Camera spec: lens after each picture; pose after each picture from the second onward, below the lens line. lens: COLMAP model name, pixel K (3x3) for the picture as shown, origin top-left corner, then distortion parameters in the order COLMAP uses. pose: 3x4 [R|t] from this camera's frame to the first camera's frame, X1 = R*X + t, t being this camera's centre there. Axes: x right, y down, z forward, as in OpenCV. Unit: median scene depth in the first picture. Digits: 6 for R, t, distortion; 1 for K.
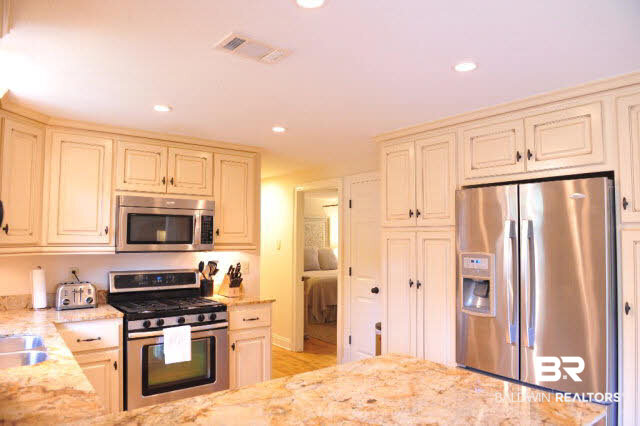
lens RADIAL K [[439.7, 0, 321.6], [0, 439.7, 214.8], [0, 0, 1]] dist [-0.049521, -0.002367]
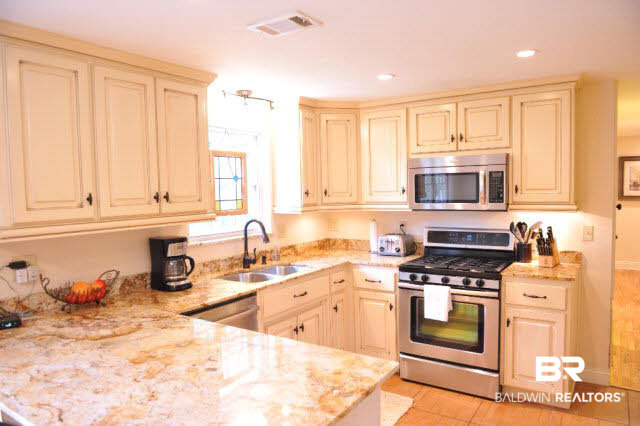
lens RADIAL K [[439.7, 0, 321.6], [0, 439.7, 214.8], [0, 0, 1]] dist [-0.049521, -0.002367]
pose [[0.316581, 0.042818, -0.947599, 0.509987], [0.072524, 0.994964, 0.069188, 0.003762], [0.945789, -0.090627, 0.311881, 0.419035]]
